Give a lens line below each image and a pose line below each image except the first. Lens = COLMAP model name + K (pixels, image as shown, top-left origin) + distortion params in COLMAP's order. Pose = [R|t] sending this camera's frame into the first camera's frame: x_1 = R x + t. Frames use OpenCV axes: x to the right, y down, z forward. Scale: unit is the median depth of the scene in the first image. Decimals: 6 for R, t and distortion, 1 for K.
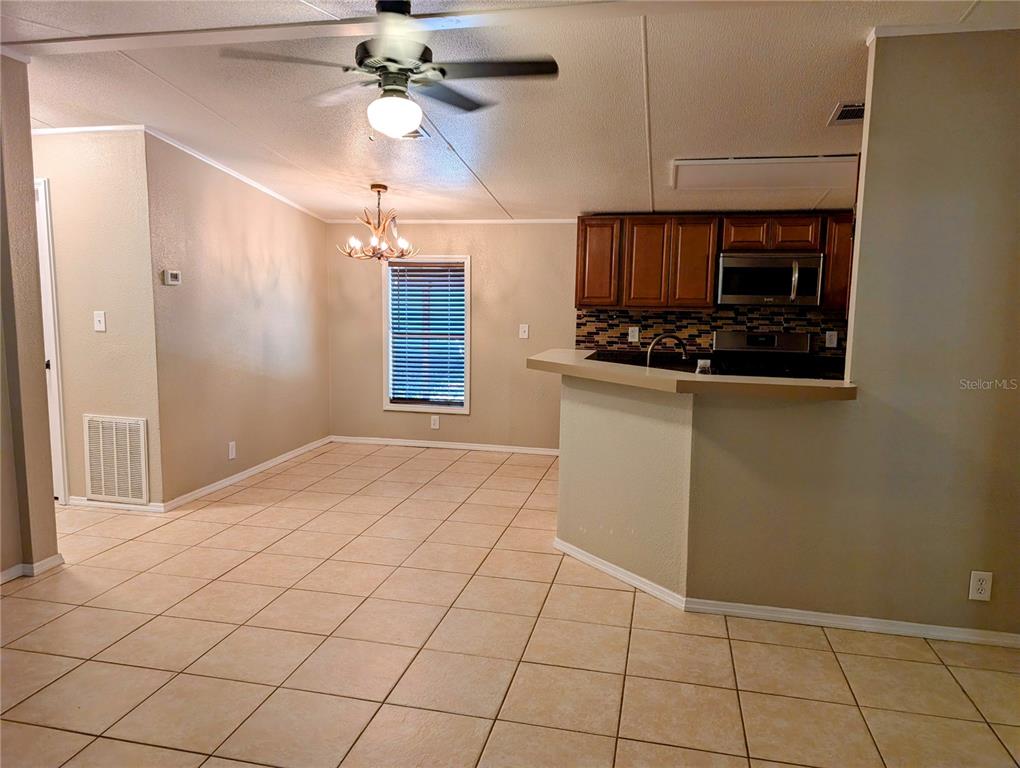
lens RADIAL K [[724.3, 0, 497.5], [0, 724.3, 394.5], [0, 0, 1]] dist [0.009608, -0.004702]
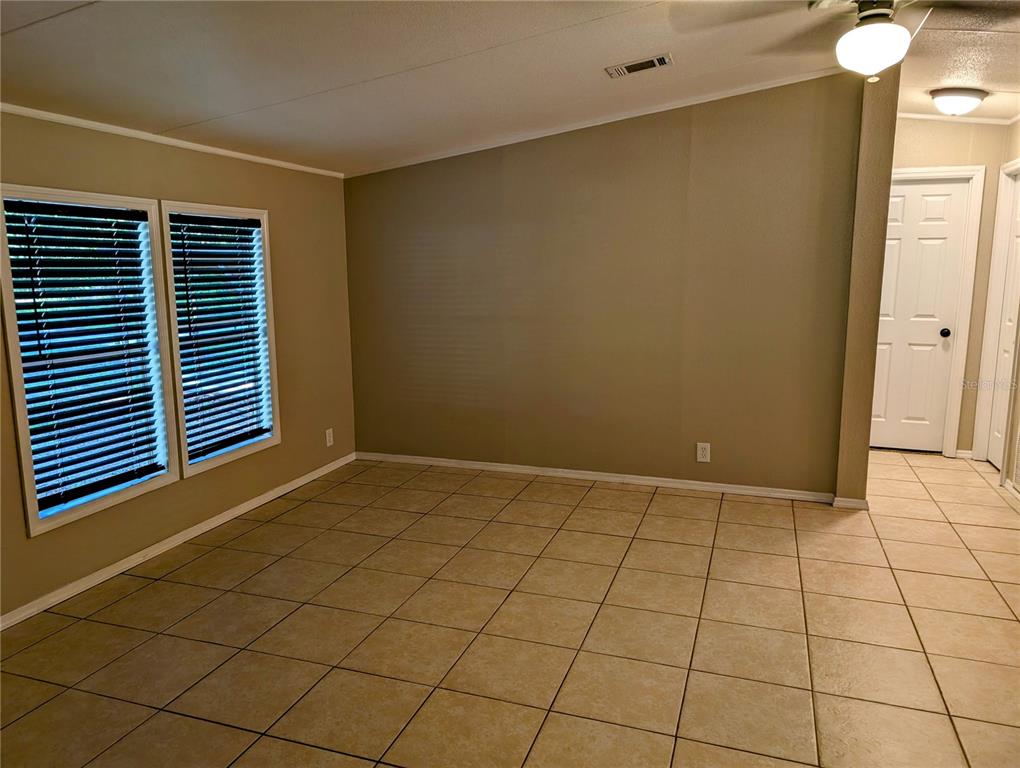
lens RADIAL K [[749.7, 0, 510.0], [0, 749.7, 384.0], [0, 0, 1]] dist [0.004155, -0.002658]
pose [[-0.098413, 0.147321, -0.984181, 0.377553], [-0.136287, 0.977668, 0.159974, -0.045436], [0.985769, 0.149874, -0.076137, 0.341689]]
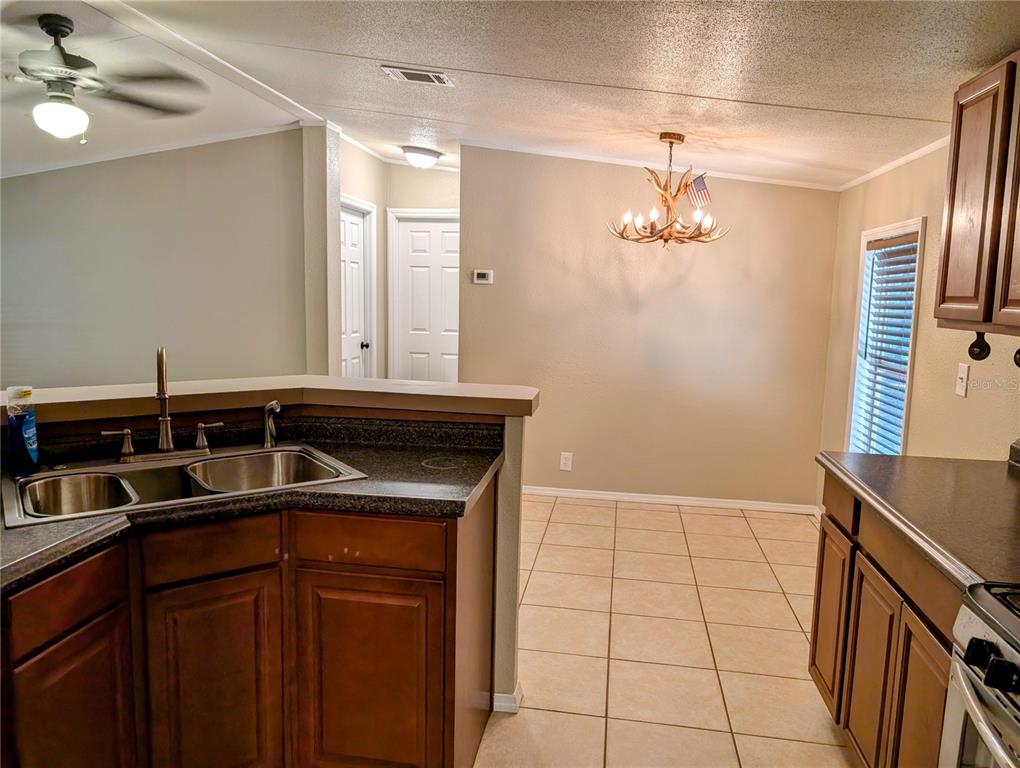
lens RADIAL K [[728.9, 0, 507.1], [0, 728.9, 378.3], [0, 0, 1]] dist [0.010147, -0.007009]
pose [[0.064005, 0.109091, -0.991969, 0.513272], [-0.152815, 0.983355, 0.098284, -0.102242], [0.986180, 0.145297, 0.079610, 0.791184]]
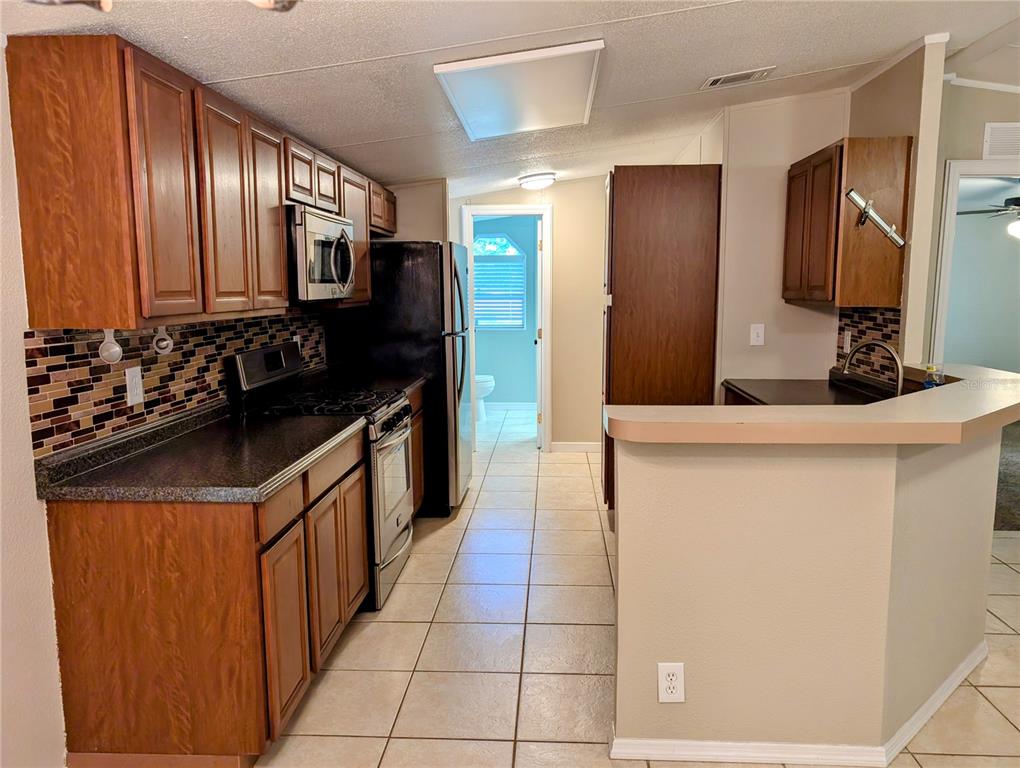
lens RADIAL K [[736.7, 0, 513.1], [0, 736.7, 379.1], [0, 0, 1]] dist [-0.006836, -0.002624]
pose [[-0.163631, -0.138251, 0.976786, -0.258097], [0.135172, 0.977651, 0.161018, -0.135121], [-0.977217, 0.158382, -0.141286, 0.938295]]
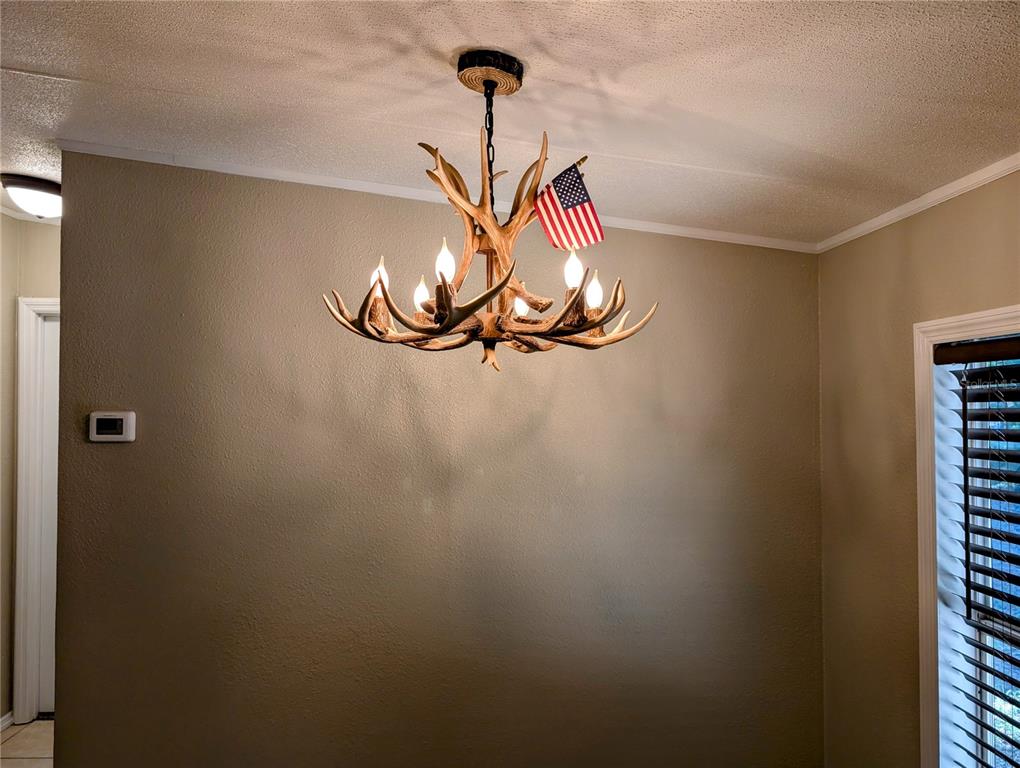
lens RADIAL K [[724.3, 0, 497.5], [0, 724.3, 394.5], [0, 0, 1]] dist [0.009608, -0.004702]
pose [[0.253239, -0.024431, -0.967095, 0.075299], [-0.126361, 0.990281, -0.058105, -0.152755], [0.959116, 0.136918, 0.247691, 0.916442]]
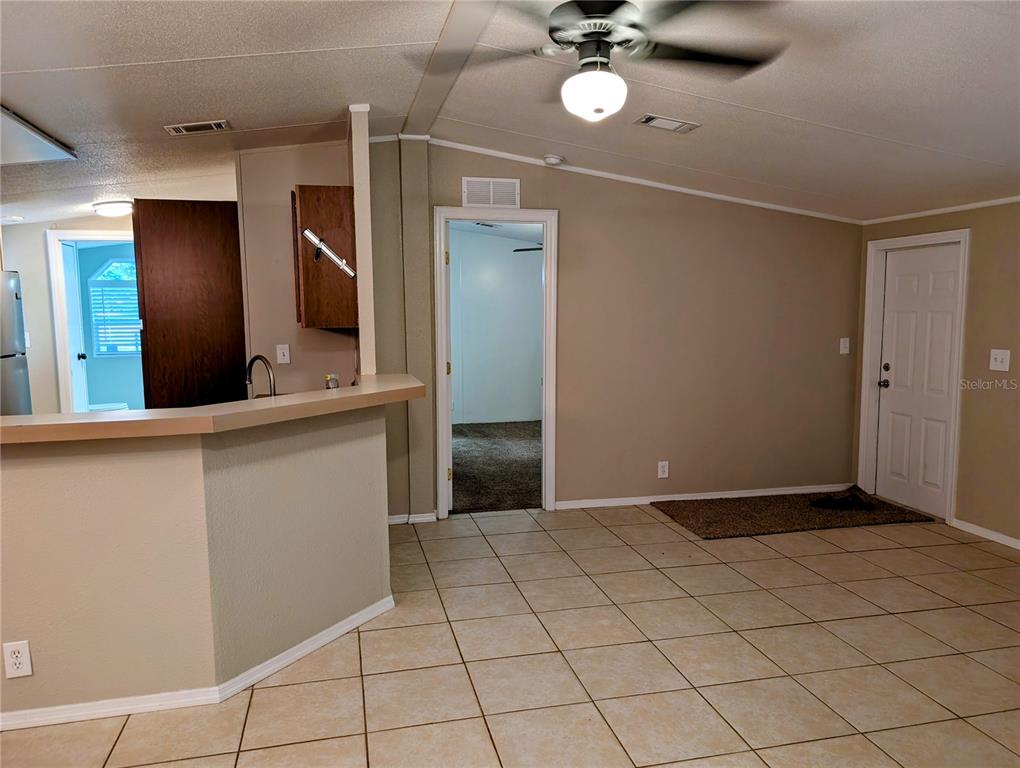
lens RADIAL K [[731.3, 0, 514.1], [0, 731.3, 388.1], [0, 0, 1]] dist [0.009333, 0.002455]
pose [[-0.451924, -0.108646, 0.885416, -0.424502], [0.120646, 0.975992, 0.181339, -0.107360], [-0.883861, 0.188774, -0.427966, 0.719712]]
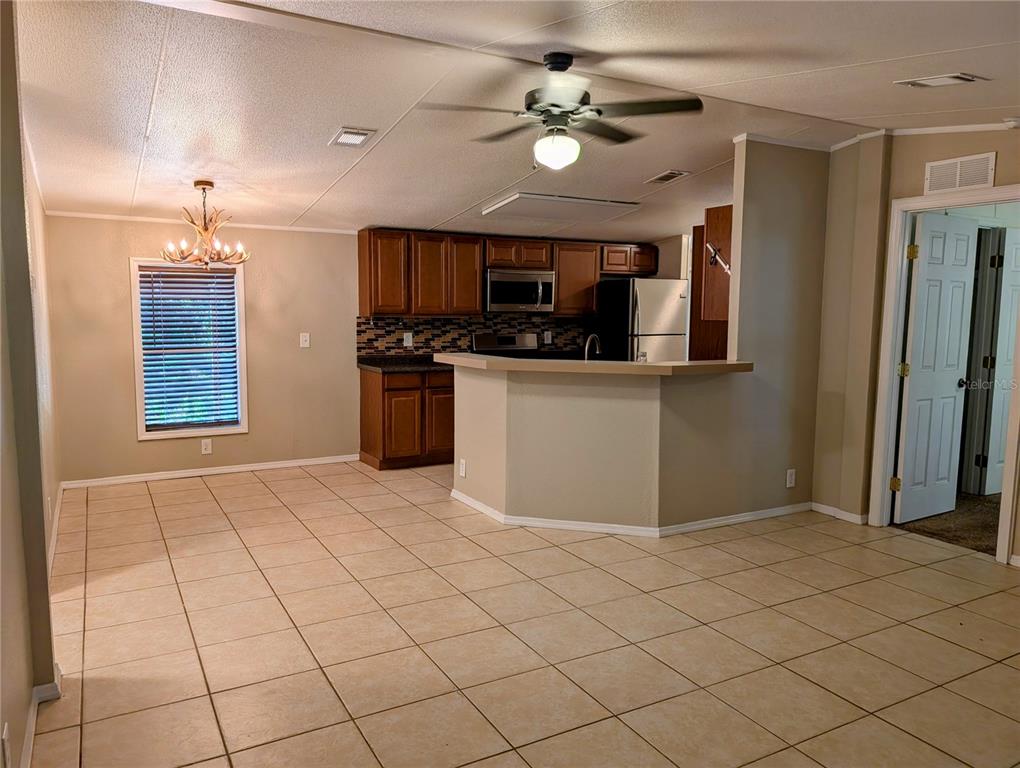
lens RADIAL K [[728.9, 0, 507.1], [0, 728.9, 378.3], [0, 0, 1]] dist [0.010147, -0.007009]
pose [[0.740339, -0.071469, 0.668423, -0.484047], [0.093372, 0.995627, 0.003037, -0.015685], [-0.665717, 0.060164, 0.743775, 0.094422]]
